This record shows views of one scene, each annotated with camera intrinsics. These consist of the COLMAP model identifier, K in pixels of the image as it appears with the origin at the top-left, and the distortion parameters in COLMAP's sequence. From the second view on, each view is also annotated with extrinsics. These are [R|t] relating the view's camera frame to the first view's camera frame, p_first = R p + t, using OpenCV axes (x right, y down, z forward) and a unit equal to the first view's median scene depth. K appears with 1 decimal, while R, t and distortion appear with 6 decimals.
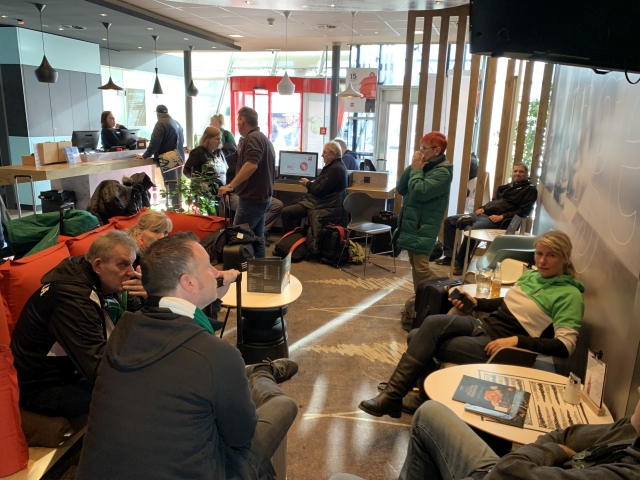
lens RADIAL K [[489.3, 0, 320.0], [0, 489.3, 240.0], [0, 0, 1]] dist [0.010865, 0.002047]
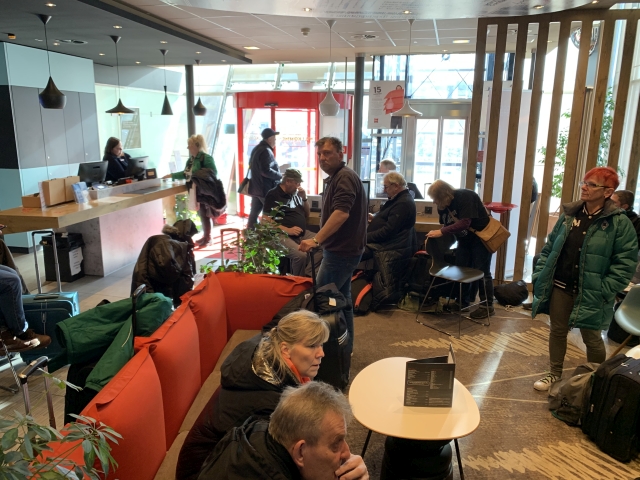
lens RADIAL K [[501.7, 0, 320.0], [0, 501.7, 240.0], [0, 0, 1]] dist [0.002375, -0.000769]
pose [[0.998225, -0.033247, 0.049409, -0.117725], [0.034399, 0.999151, -0.022667, -0.048312], [-0.048613, 0.024326, 0.998521, 0.104517]]
